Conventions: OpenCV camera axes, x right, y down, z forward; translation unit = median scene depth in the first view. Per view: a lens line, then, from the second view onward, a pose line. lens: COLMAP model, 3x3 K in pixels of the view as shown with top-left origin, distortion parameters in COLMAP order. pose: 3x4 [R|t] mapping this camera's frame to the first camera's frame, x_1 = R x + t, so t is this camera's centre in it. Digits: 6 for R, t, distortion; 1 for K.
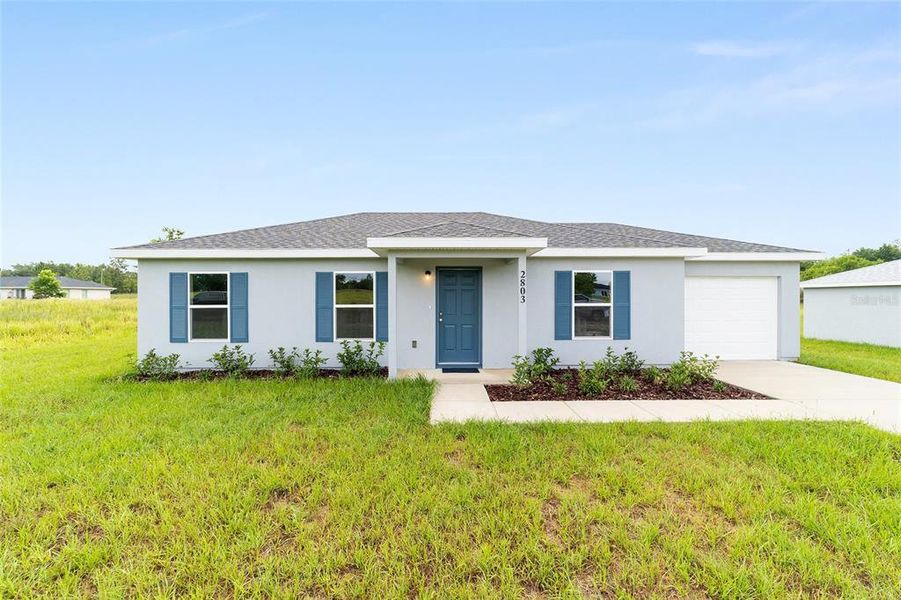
lens RADIAL K [[343.3, 0, 450.6], [0, 343.3, 299.0], [0, 0, 1]] dist [-0.007757, 0.001115]
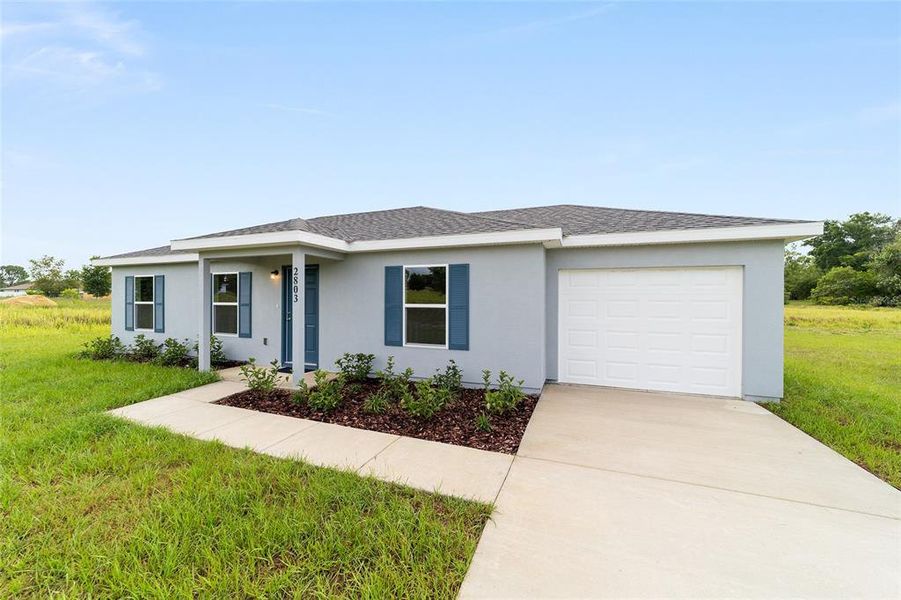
lens RADIAL K [[343.3, 0, 450.2], [0, 343.3, 298.8], [0, 0, 1]] dist [-0.007757, 0.001115]
pose [[0.926950, 0.006622, -0.375126, 0.802574], [-0.007154, 0.999974, -0.000026, -0.001191], [0.375116, 0.002708, 0.926974, 0.252725]]
